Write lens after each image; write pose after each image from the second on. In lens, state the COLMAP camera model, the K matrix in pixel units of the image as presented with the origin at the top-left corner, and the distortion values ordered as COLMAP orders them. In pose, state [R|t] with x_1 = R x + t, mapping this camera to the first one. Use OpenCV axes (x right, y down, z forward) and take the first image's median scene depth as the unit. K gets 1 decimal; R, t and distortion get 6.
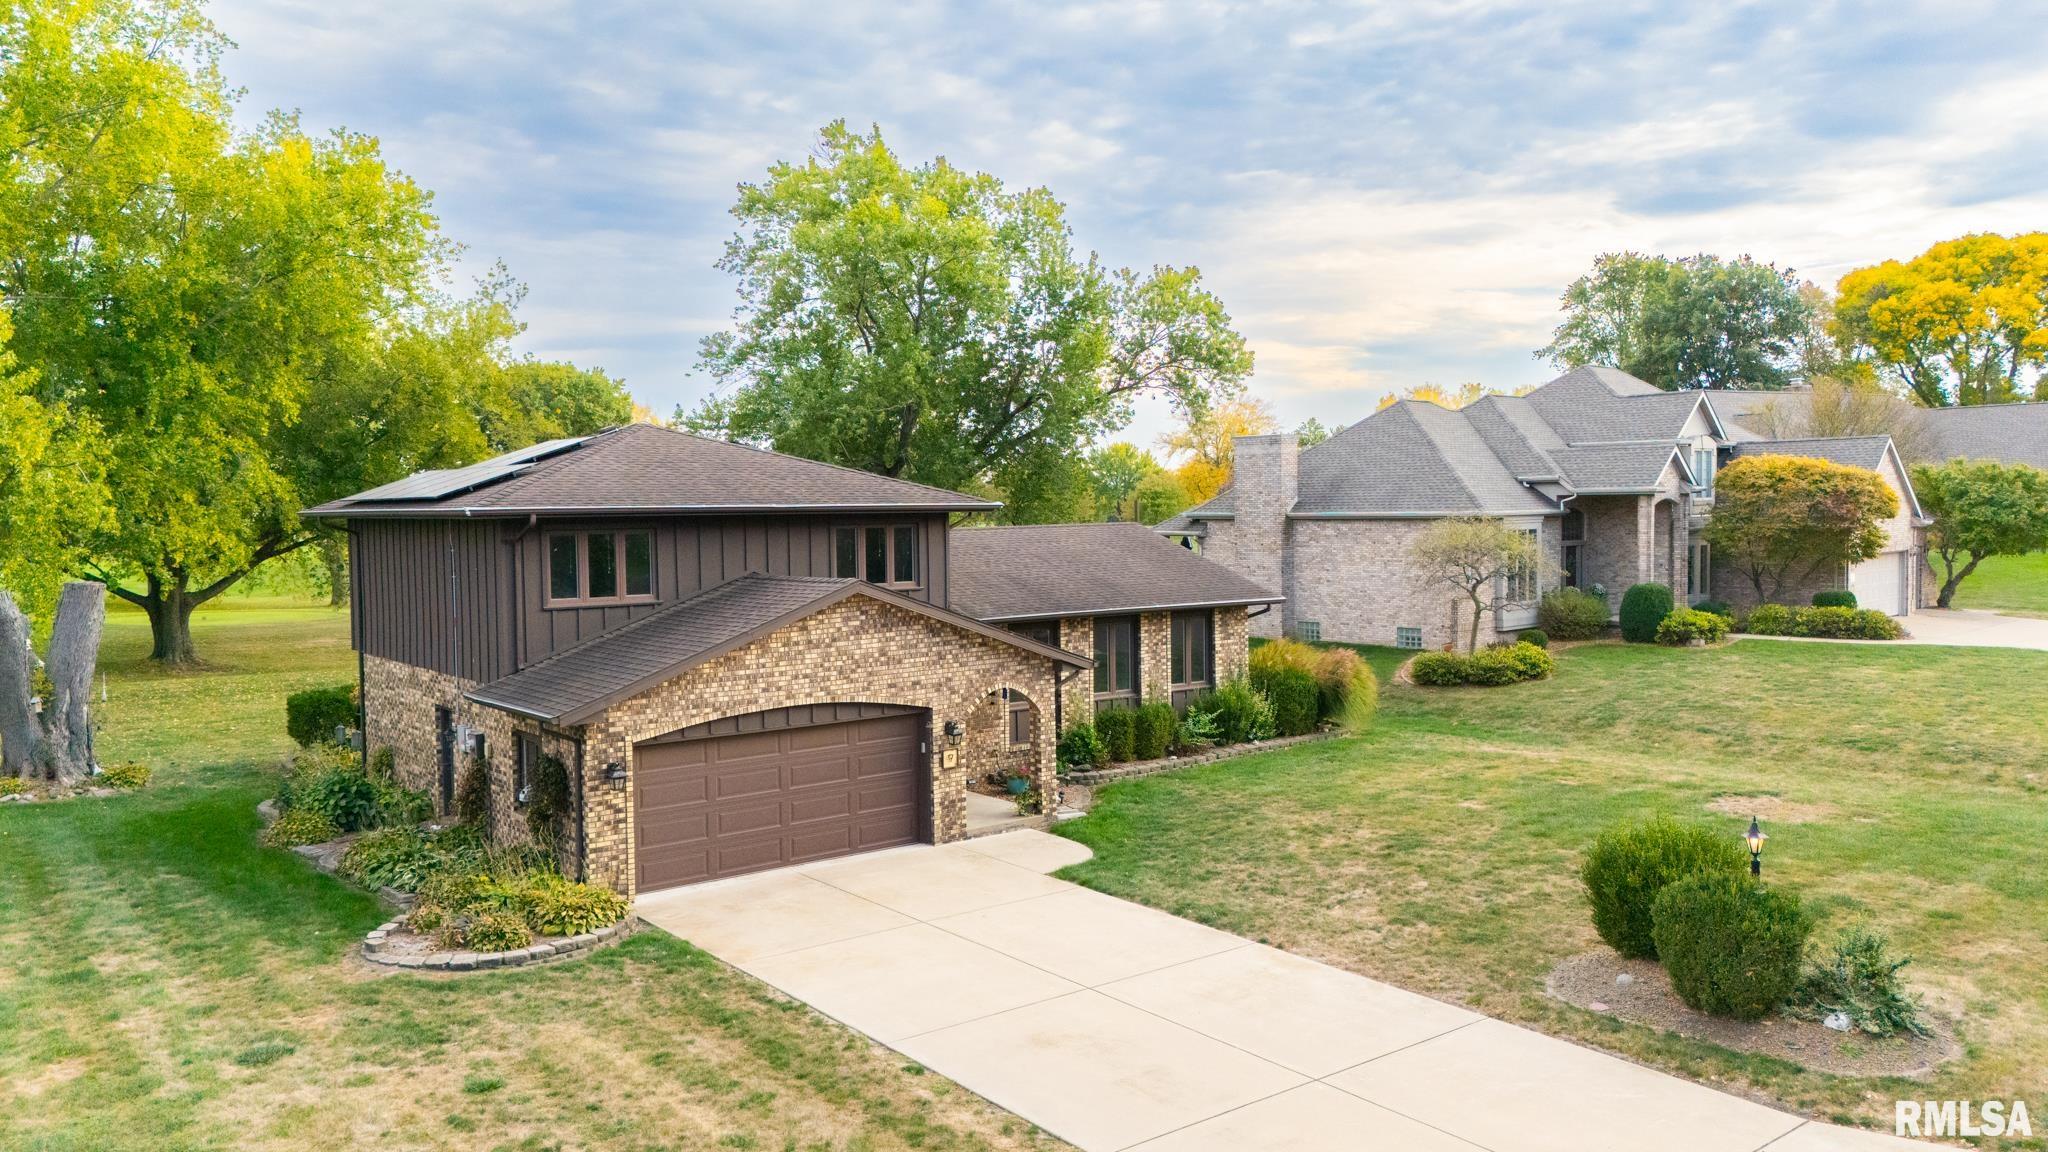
lens RADIAL K [[1524.2, 0, 1036.0], [0, 1524.2, 565.9], [0, 0, 1]] dist [0.090416, -0.094309]
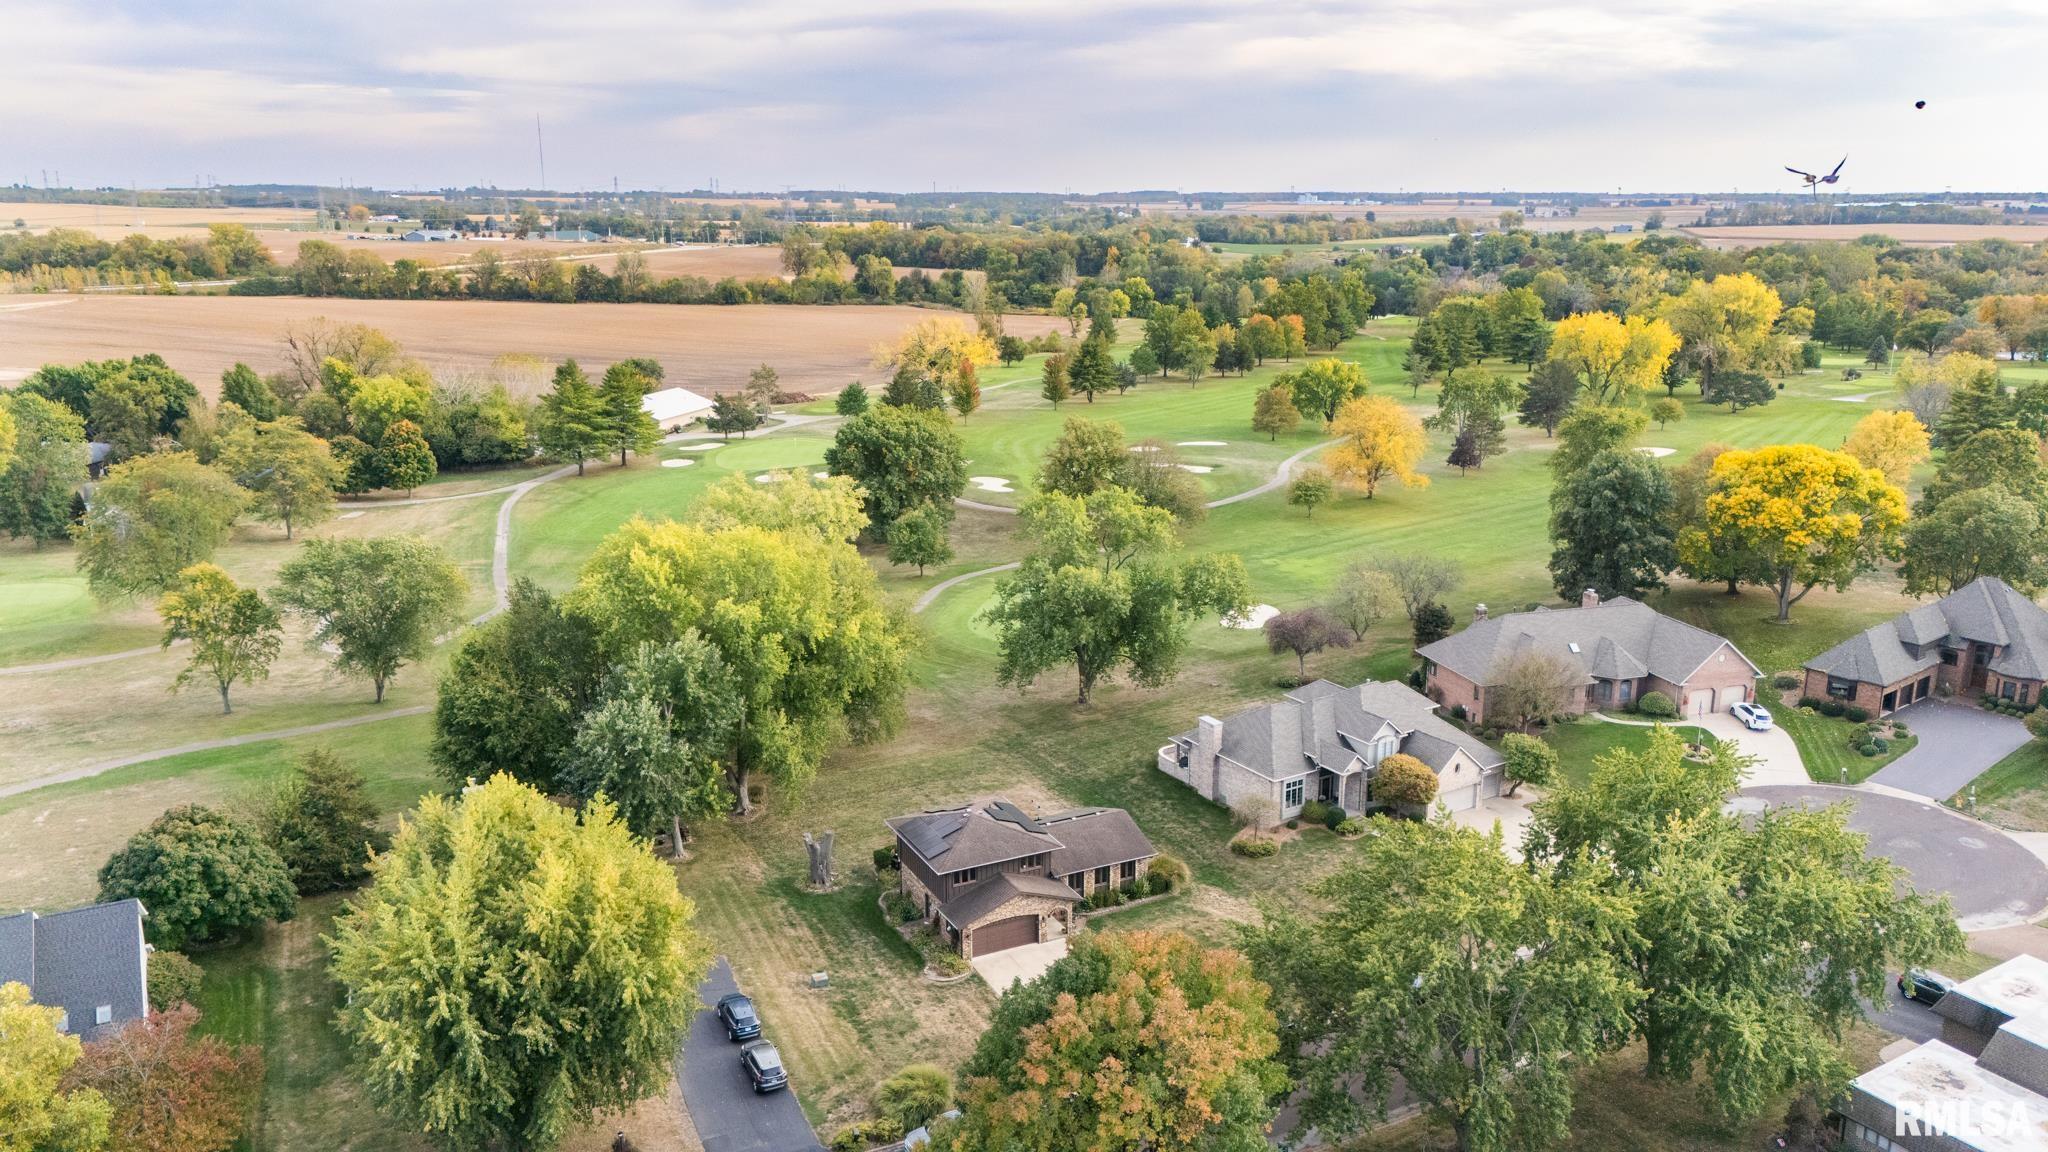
lens RADIAL K [[1524.2, 0, 1036.0], [0, 1524.2, 565.9], [0, 0, 1]] dist [0.090416, -0.094309]
pose [[0.981146, 0.063031, -0.182703, 0.589069], [-0.025042, 0.978817, 0.203201, -1.583340], [0.191641, -0.194794, 0.961940, -2.676068]]
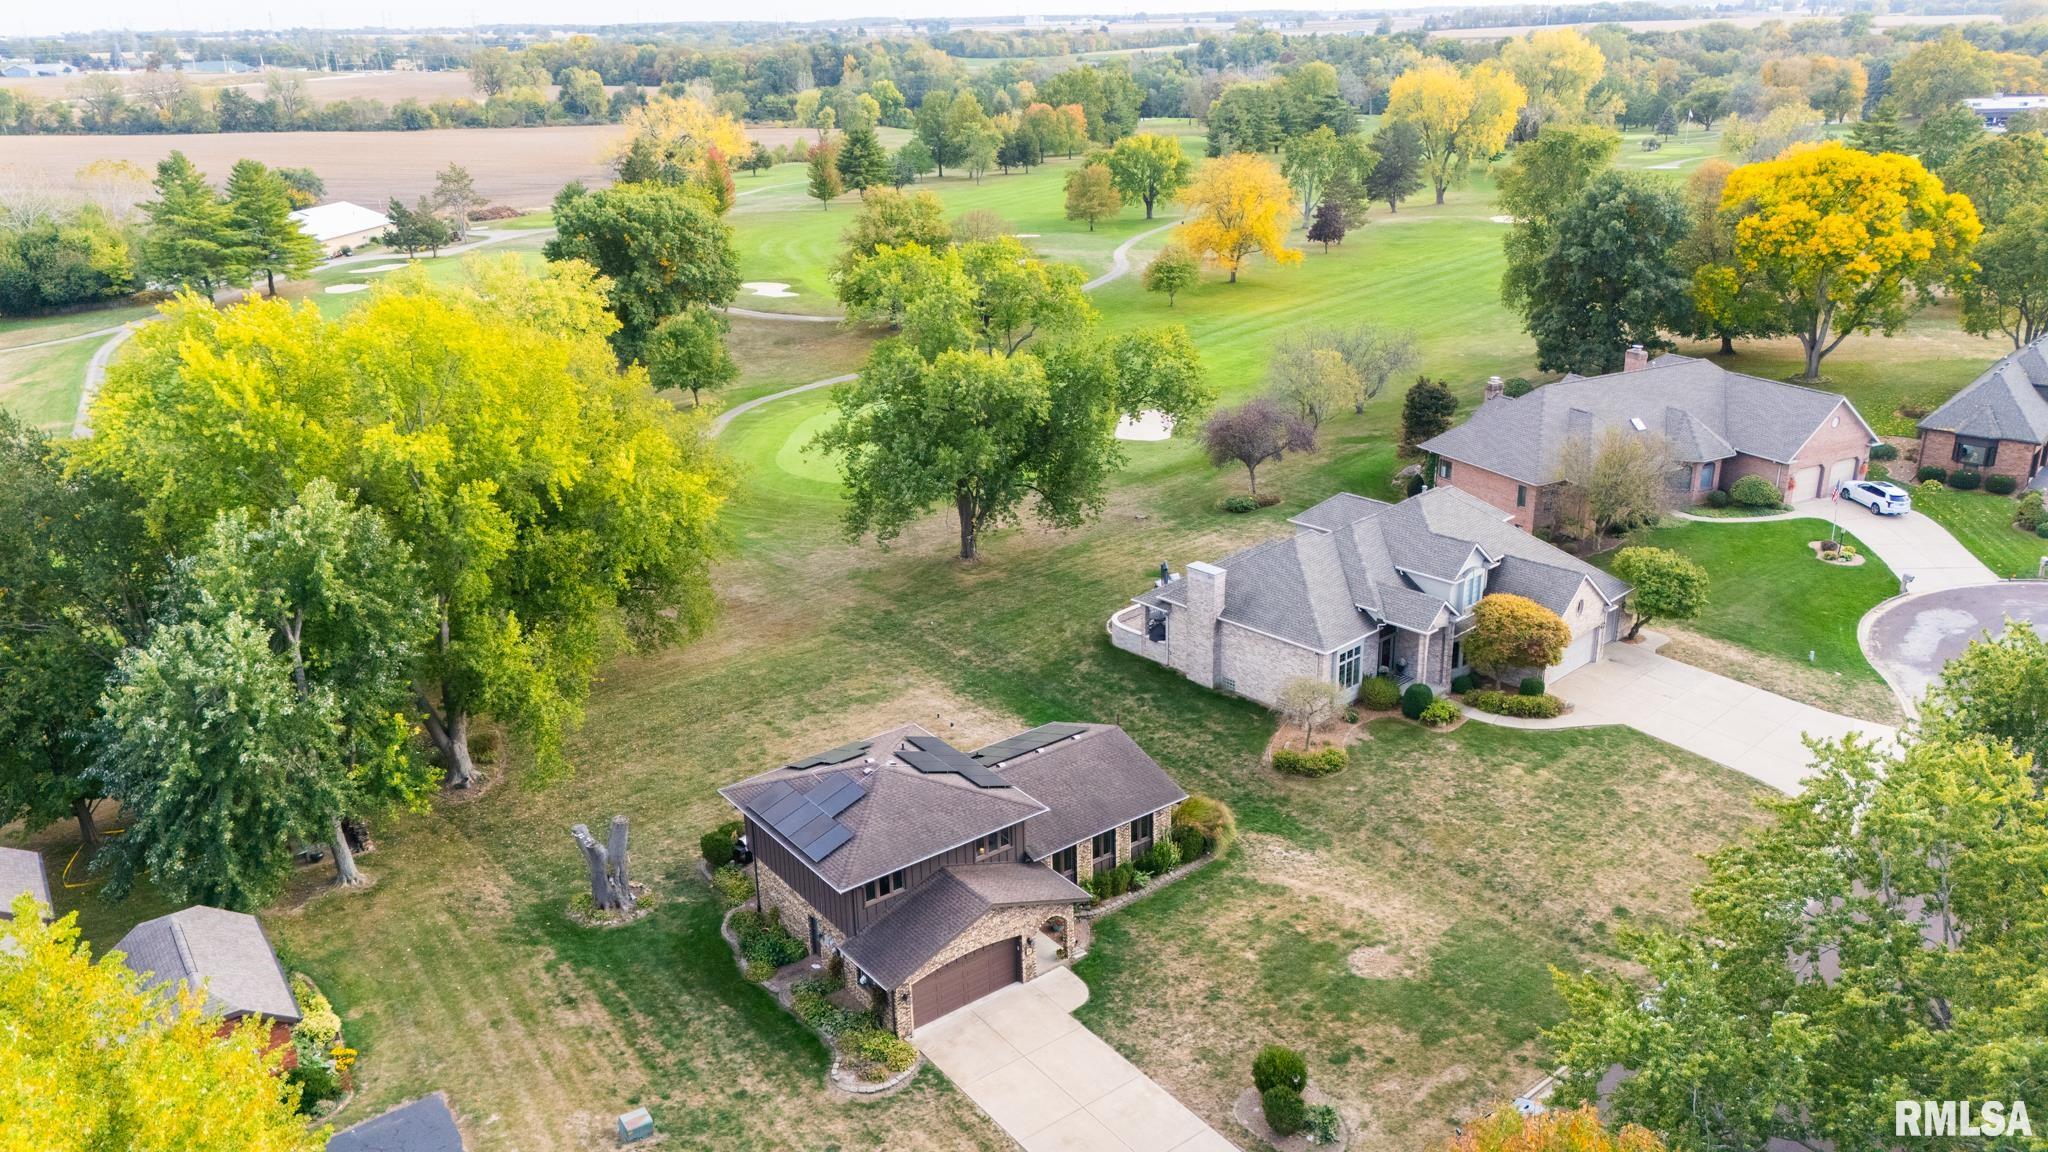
lens RADIAL K [[1515.8, 0, 1052.9], [0, 1515.8, 588.5], [0, 0, 1]] dist [0.065731, -0.065517]
pose [[0.999947, -0.002064, -0.010079, 0.005342], [0.005128, 0.949312, 0.314294, -1.083078], [0.008919, -0.314329, 0.949272, -1.009877]]
